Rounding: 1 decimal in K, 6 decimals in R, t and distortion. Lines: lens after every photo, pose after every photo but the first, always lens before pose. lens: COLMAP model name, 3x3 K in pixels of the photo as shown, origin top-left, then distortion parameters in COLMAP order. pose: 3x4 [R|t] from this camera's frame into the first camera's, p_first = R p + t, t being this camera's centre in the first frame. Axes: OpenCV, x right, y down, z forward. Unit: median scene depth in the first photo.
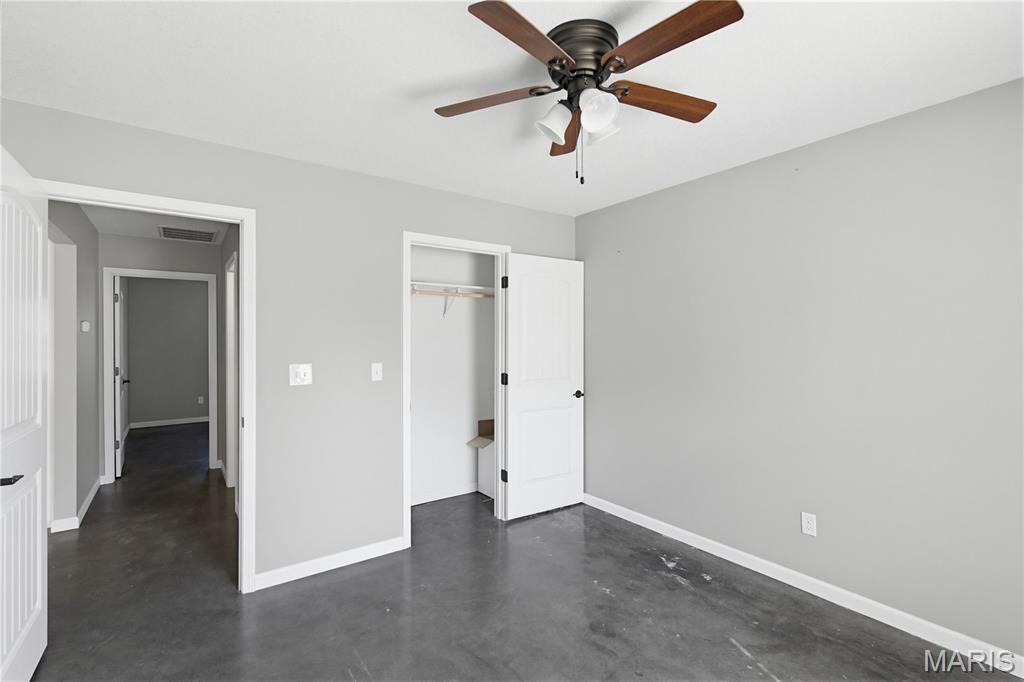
lens RADIAL K [[469.9, 0, 513.7], [0, 469.9, 336.4], [0, 0, 1]] dist [-0.002474, 0.002344]
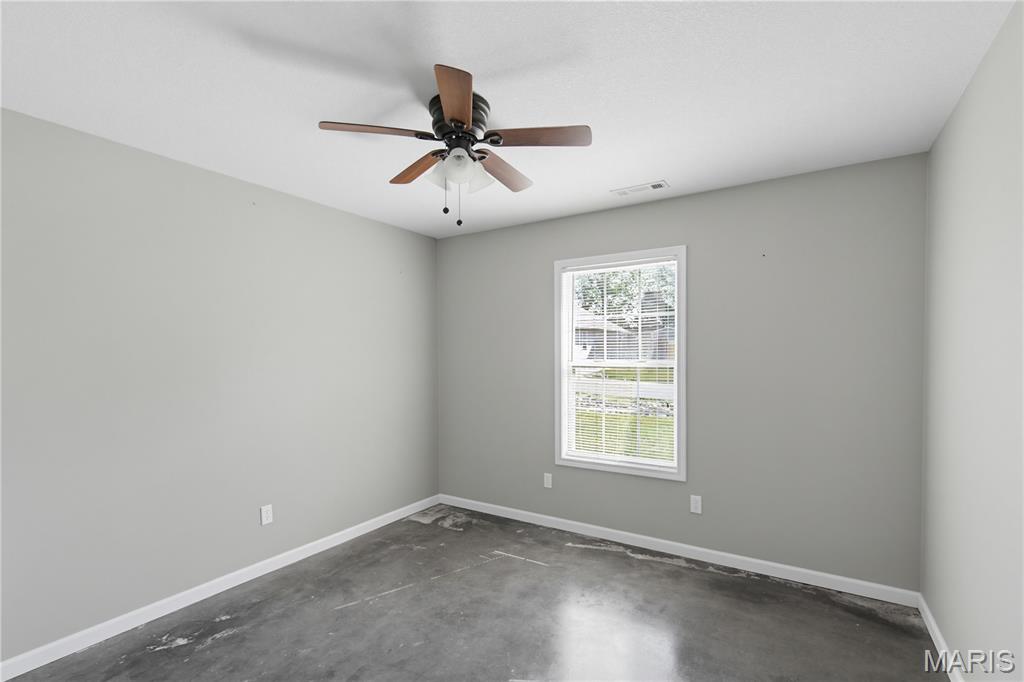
lens RADIAL K [[469.9, 0, 513.1], [0, 469.9, 349.6], [0, 0, 1]] dist [-0.002474, 0.002344]
pose [[-0.395344, 0.021717, 0.918276, -0.678216], [-0.000818, 0.999712, -0.023995, 0.018662], [-0.918533, -0.010237, -0.395213, 0.888974]]
